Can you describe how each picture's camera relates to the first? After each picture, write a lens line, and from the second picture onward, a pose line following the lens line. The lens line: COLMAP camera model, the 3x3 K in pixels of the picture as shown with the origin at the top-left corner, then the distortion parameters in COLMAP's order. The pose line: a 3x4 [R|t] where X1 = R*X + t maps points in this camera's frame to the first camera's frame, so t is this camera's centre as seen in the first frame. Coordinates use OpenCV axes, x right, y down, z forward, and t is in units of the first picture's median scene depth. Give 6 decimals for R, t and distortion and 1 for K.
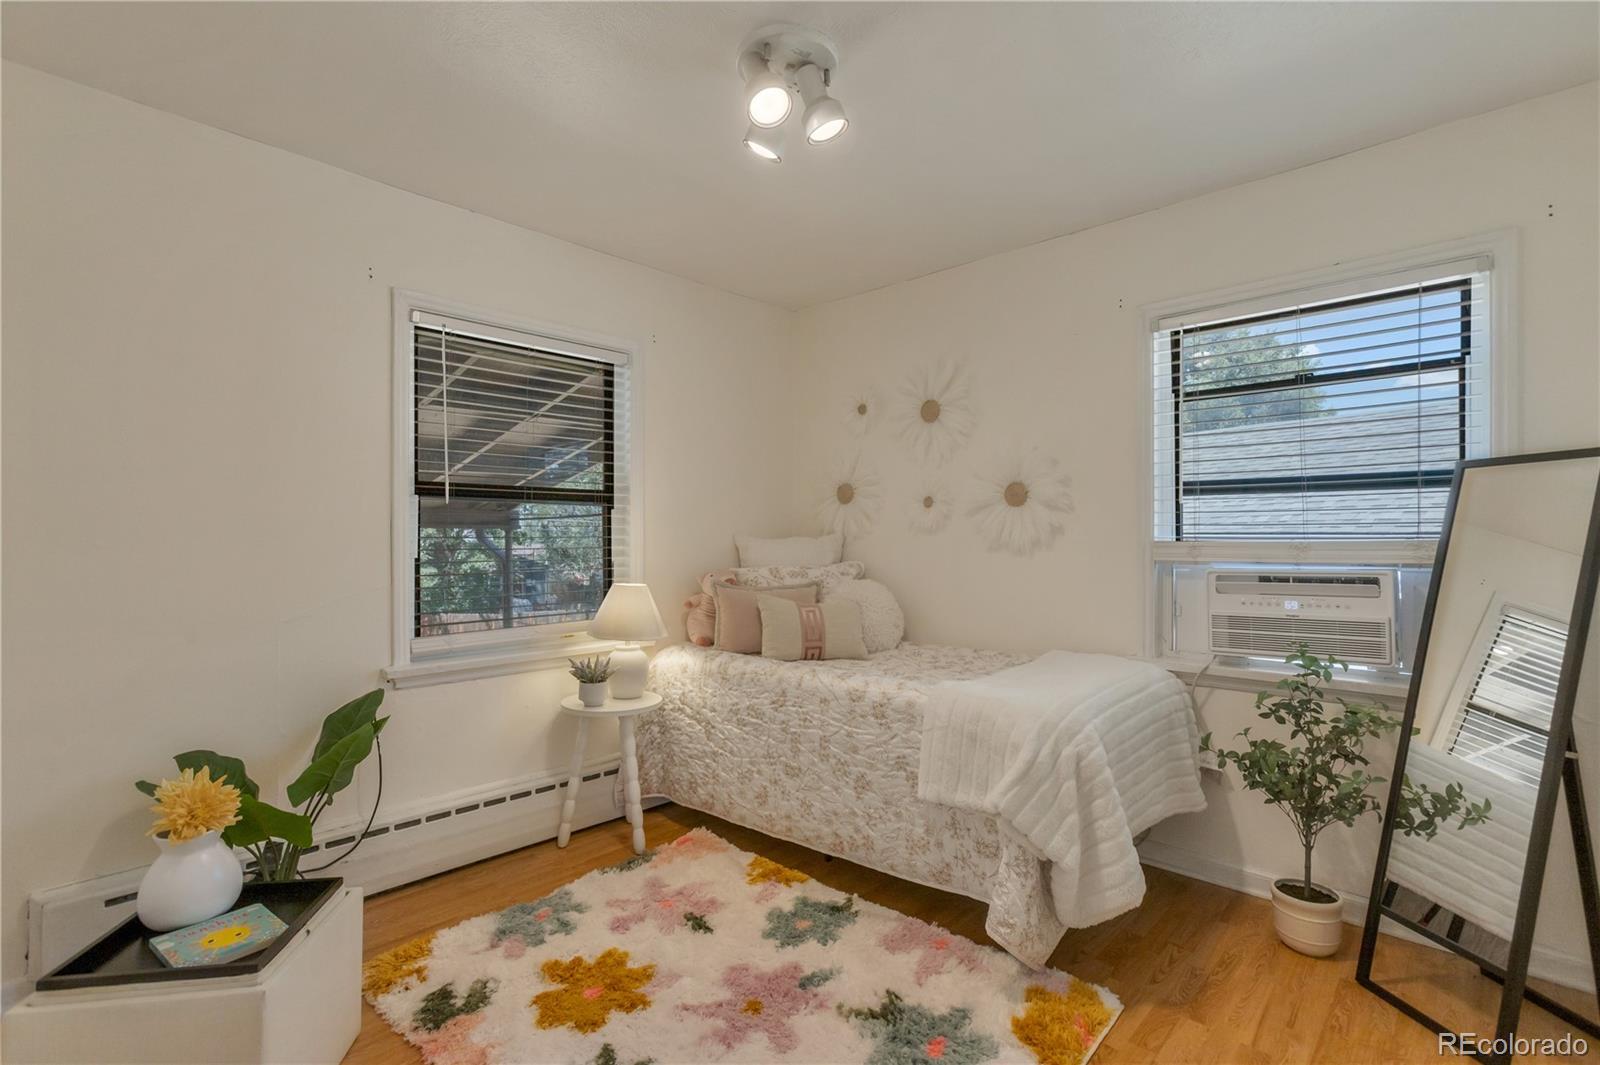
lens RADIAL K [[745.2, 0, 805.6], [0, 745.2, 533.5], [0, 0, 1]] dist [0.002008, 0.000983]
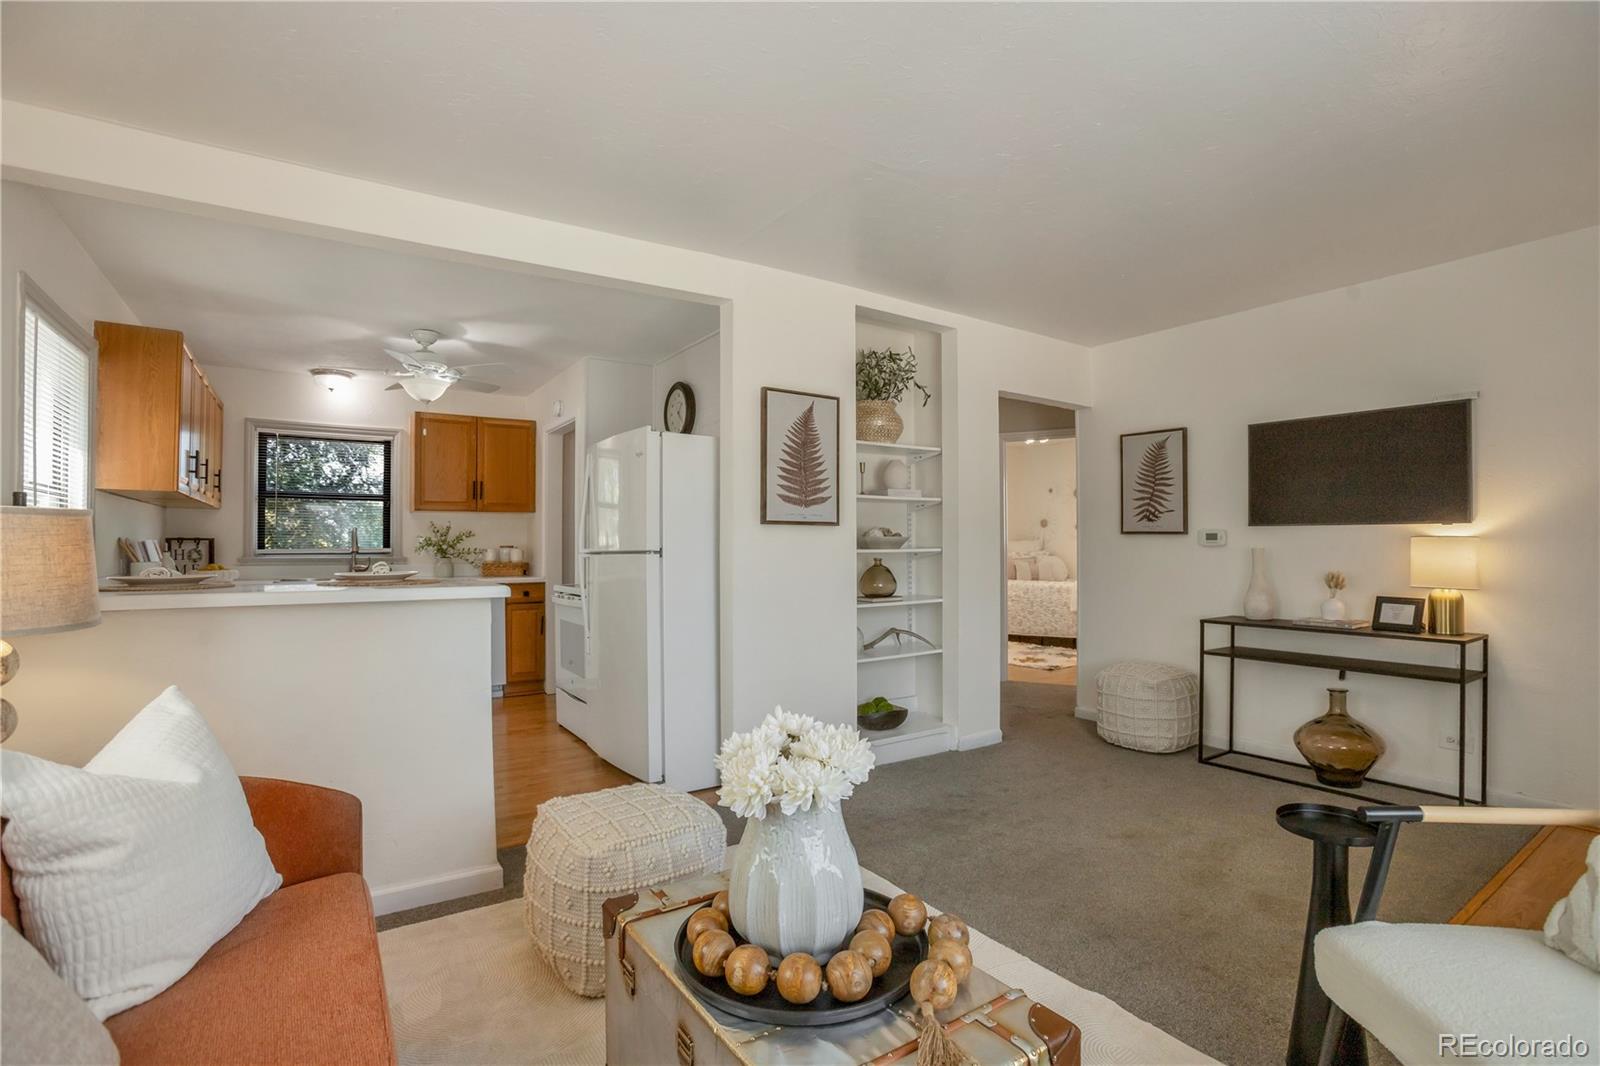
lens RADIAL K [[779.2, 0, 803.8], [0, 779.2, 527.4], [0, 0, 1]] dist [-0.067533, 0.024077]
pose [[0.976894, -0.007141, -0.213606, -0.234391], [0.002602, 0.999765, -0.021524, 0.019415], [0.213710, 0.020471, 0.976683, -2.250153]]
